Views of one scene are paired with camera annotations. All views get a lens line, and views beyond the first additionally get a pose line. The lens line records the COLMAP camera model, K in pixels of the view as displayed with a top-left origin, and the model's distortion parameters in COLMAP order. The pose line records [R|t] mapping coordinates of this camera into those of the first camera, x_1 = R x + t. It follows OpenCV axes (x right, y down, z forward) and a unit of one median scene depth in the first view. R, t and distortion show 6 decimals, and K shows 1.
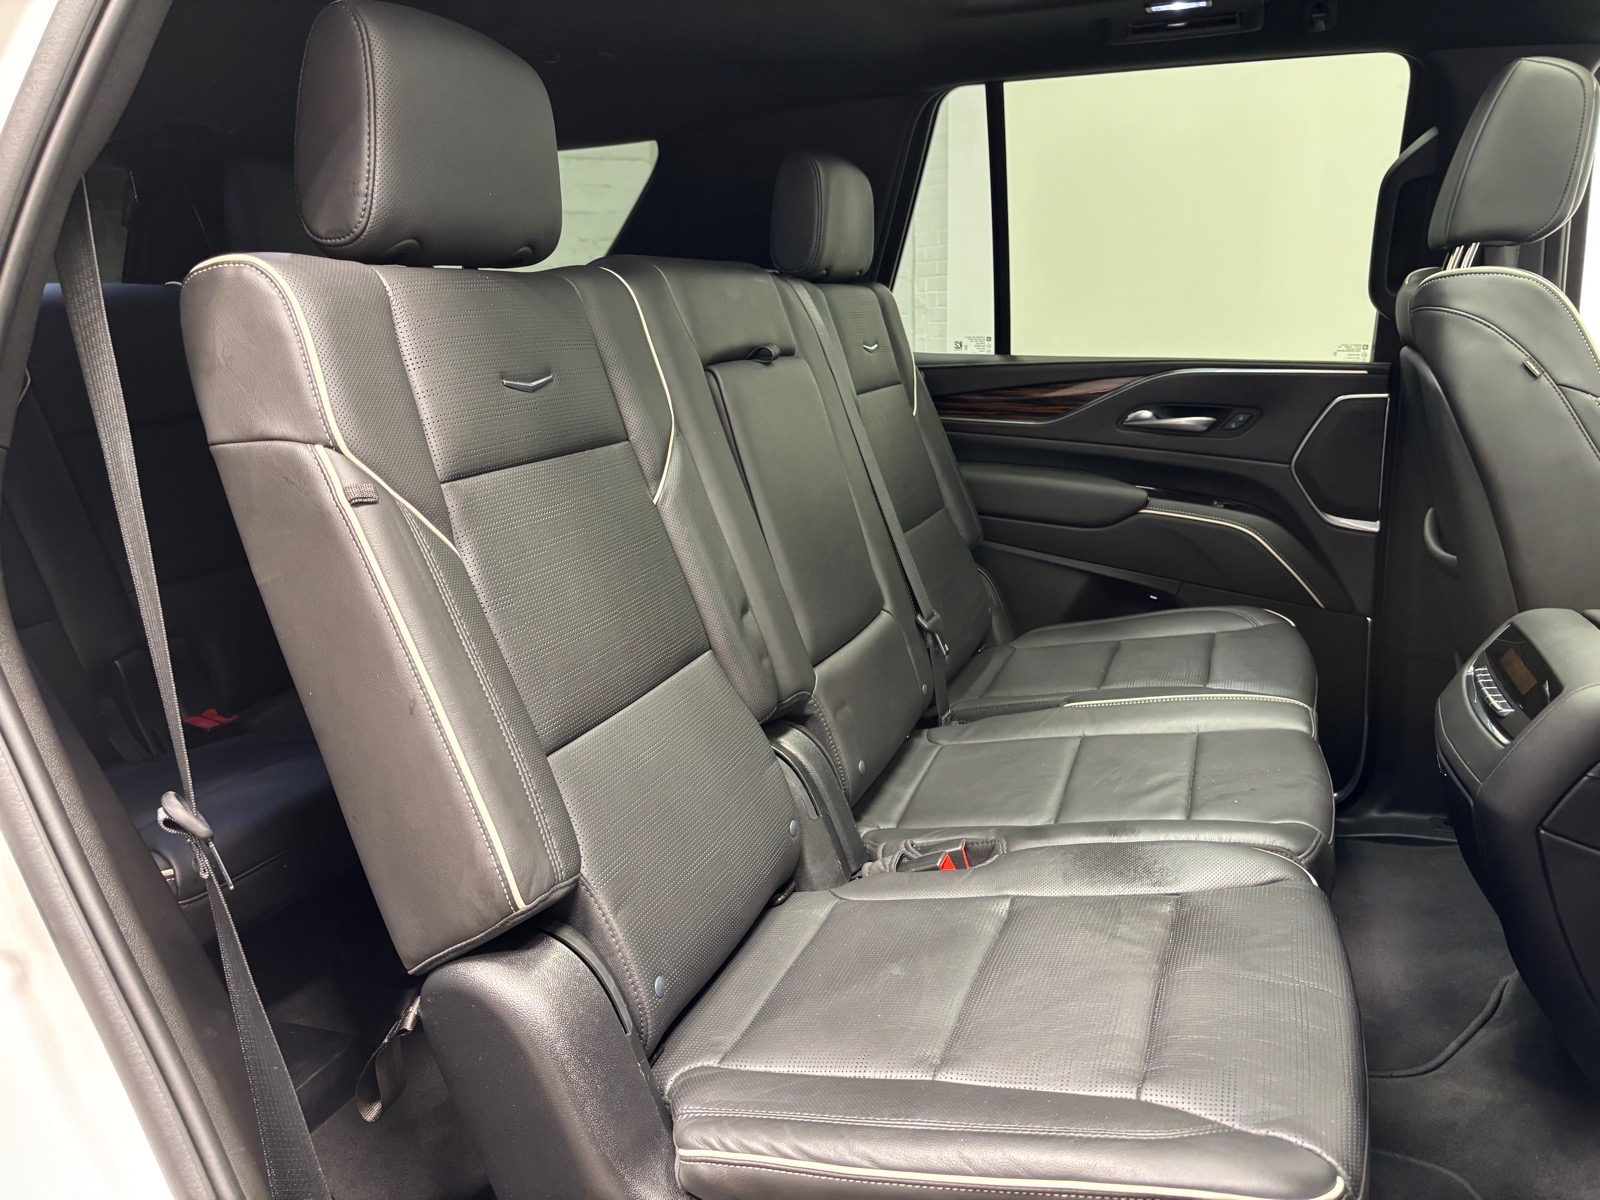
lens RADIAL K [[1215.6, 0, 800.0], [0, 1215.6, 600.0], [0, 0, 1]] dist [0.018590, 0.002809]
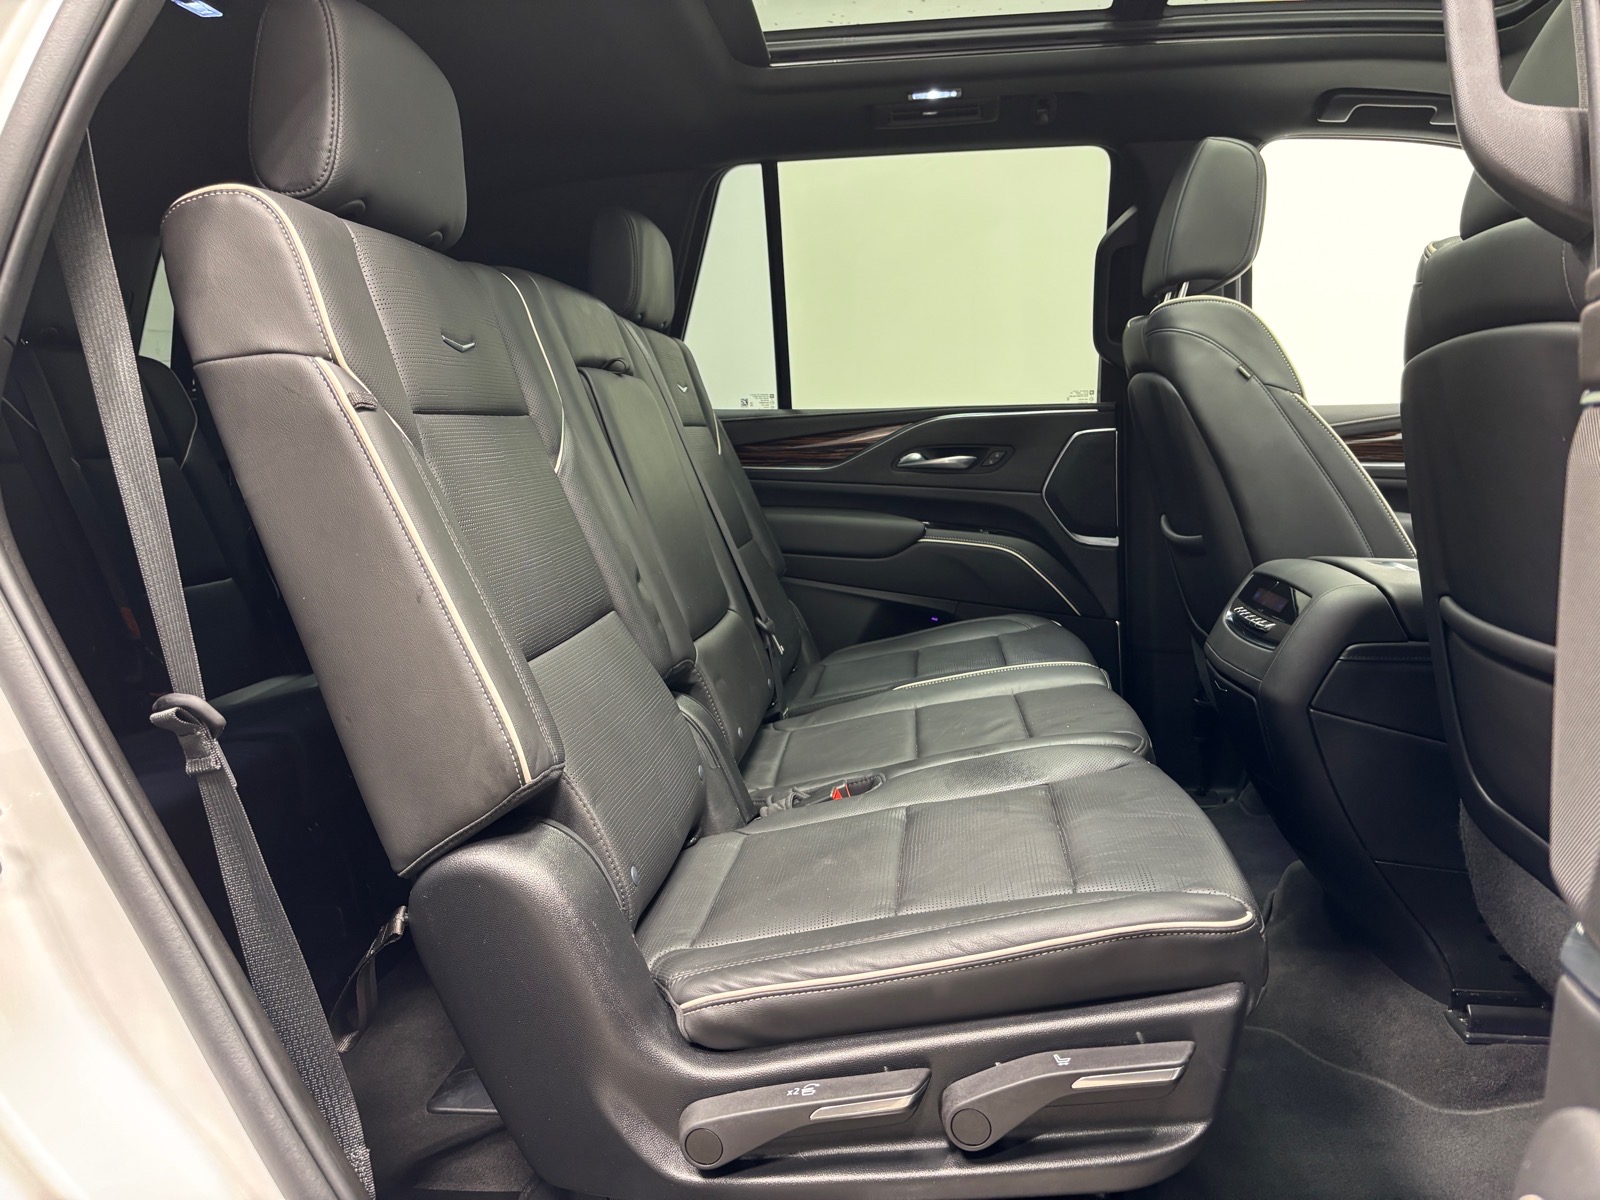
lens RADIAL K [[1208.2, 0, 800.0], [0, 1208.2, 600.0], [0, 0, 1]] dist [0.030040, -0.007833]
pose [[0.970220, -0.049046, 0.237210, -0.160263], [0.074705, 0.992137, -0.100416, 0.145171], [-0.230420, 0.115147, 0.966255, -0.068716]]
